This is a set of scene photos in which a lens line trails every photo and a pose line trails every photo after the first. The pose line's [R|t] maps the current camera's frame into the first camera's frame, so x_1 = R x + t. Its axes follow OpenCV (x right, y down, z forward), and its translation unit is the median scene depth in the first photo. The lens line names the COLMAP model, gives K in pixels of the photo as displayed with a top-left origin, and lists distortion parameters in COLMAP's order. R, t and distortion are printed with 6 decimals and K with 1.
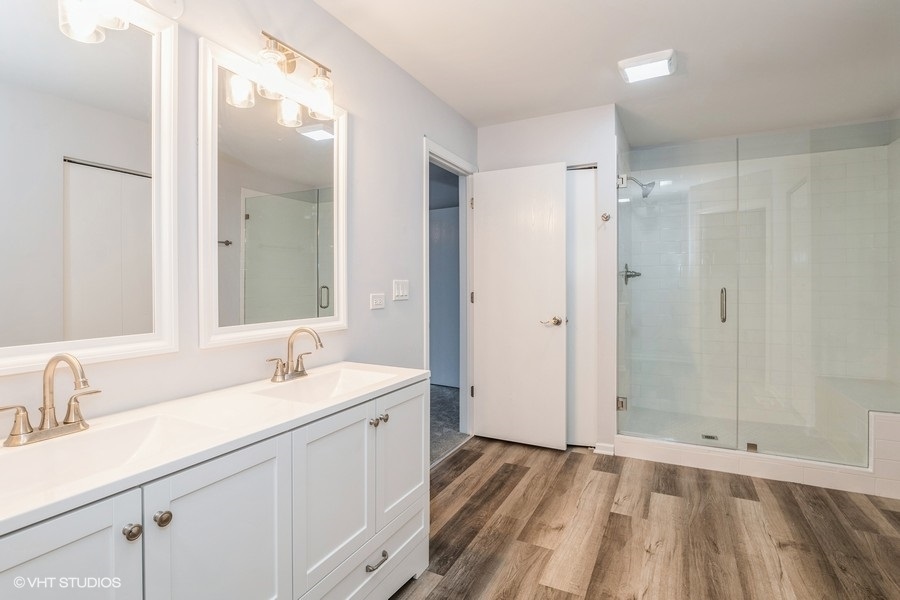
lens RADIAL K [[447.8, 0, 449.5], [0, 447.8, 292.0], [0, 0, 1]] dist [-0.005813, -0.000984]
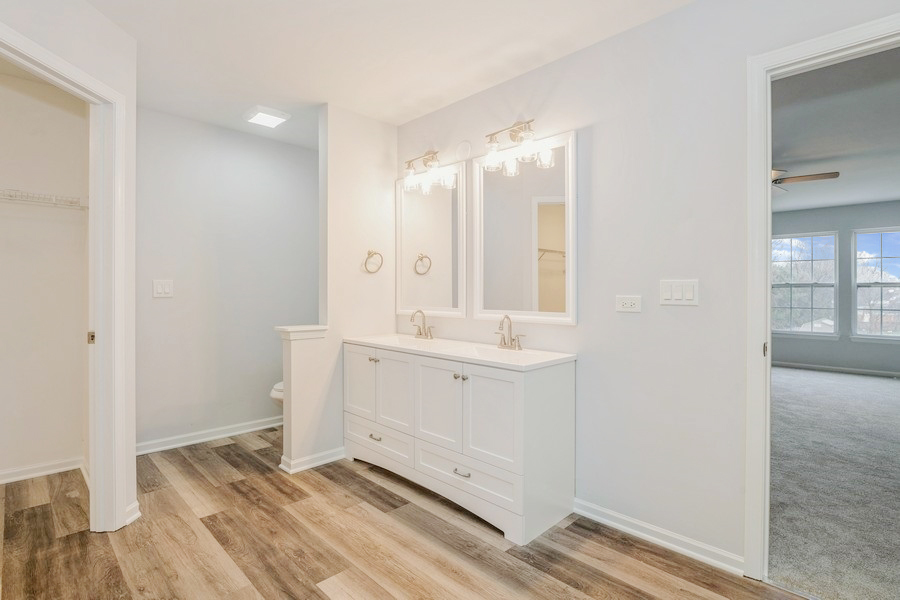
lens RADIAL K [[456.4, 0, 450.0], [0, 456.4, 300.0], [0, 0, 1]] dist [-0.006863, -0.000678]
pose [[-0.328901, 0.020231, -0.944148, 1.299610], [-0.015471, 0.999521, 0.026807, -0.008930], [0.944238, 0.023424, -0.328431, 1.487044]]
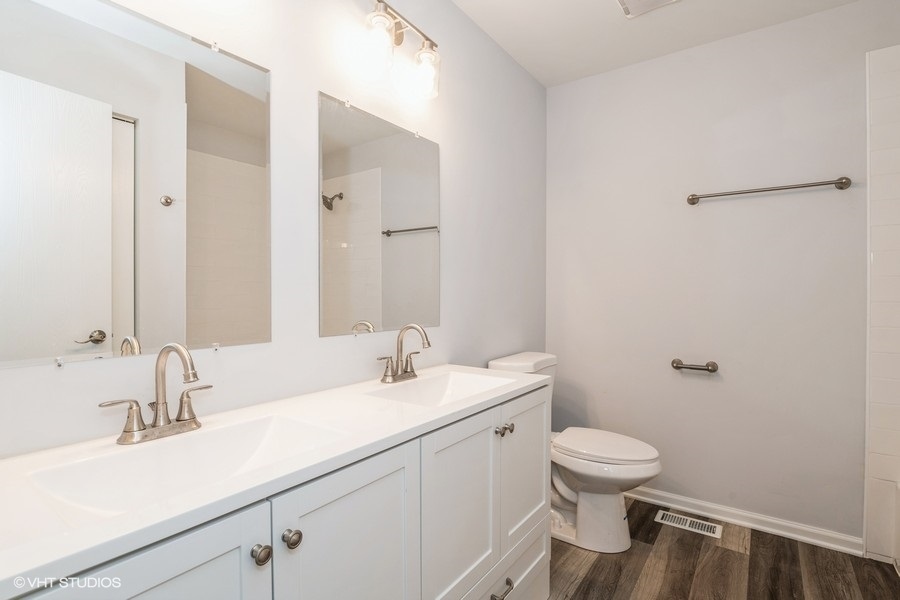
lens RADIAL K [[438.3, 0, 451.8], [0, 438.3, 304.2], [0, 0, 1]] dist [-0.012812, -0.000067]
pose [[0.992618, -0.002690, -0.121254, -0.159251], [0.002064, 0.999984, -0.005292, 0.050455], [0.121266, 0.005003, 0.992607, 0.149049]]
